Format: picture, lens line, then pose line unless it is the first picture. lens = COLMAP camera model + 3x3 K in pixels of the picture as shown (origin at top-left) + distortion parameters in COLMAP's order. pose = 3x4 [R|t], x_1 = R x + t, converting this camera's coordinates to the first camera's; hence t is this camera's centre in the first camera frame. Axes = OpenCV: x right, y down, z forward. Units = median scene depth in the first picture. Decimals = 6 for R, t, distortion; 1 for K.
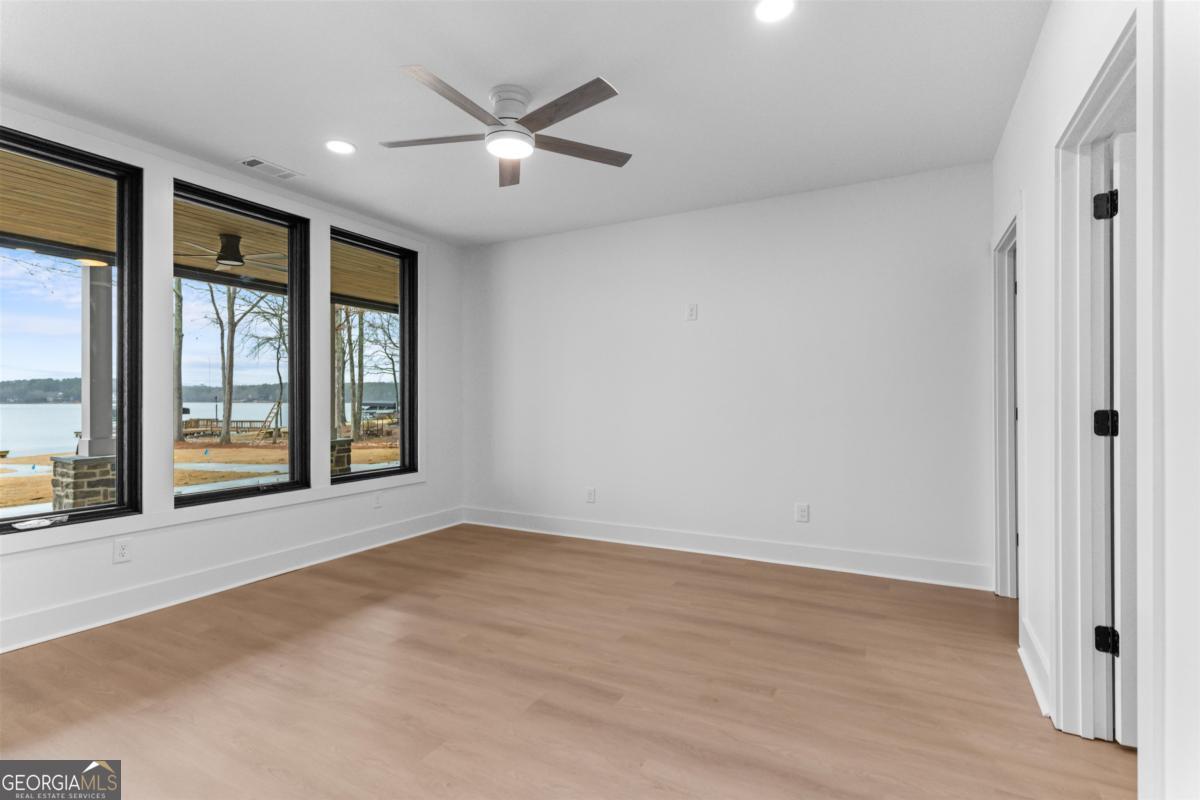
lens RADIAL K [[577.2, 0, 599.5], [0, 577.2, 399.1], [0, 0, 1]] dist [0.004589, -0.000081]
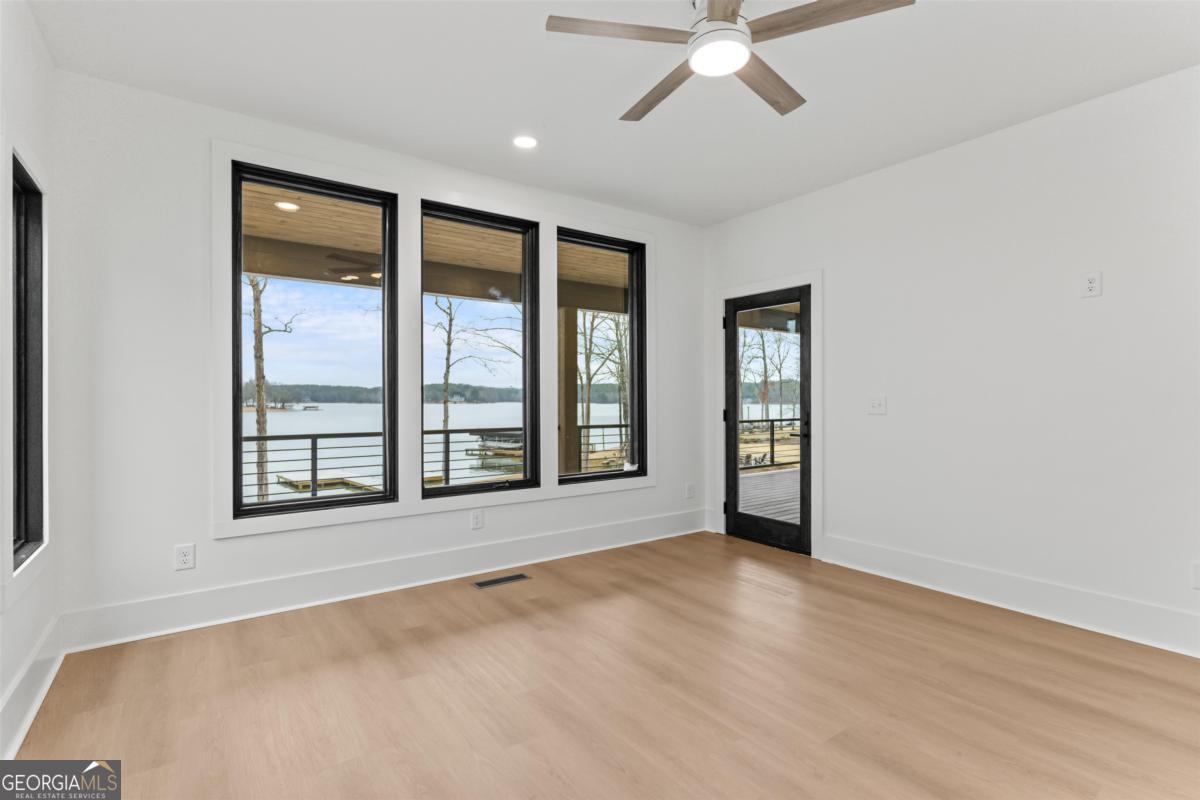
lens RADIAL K [[577.2, 0, 630.1], [0, 577.2, 404.8], [0, 0, 1]] dist [0.004589, -0.000081]
pose [[0.903309, 0.003189, -0.428978, 0.078123], [0.000741, 0.999959, 0.008994, 0.000007], [0.428989, -0.008442, 0.903270, 0.150899]]
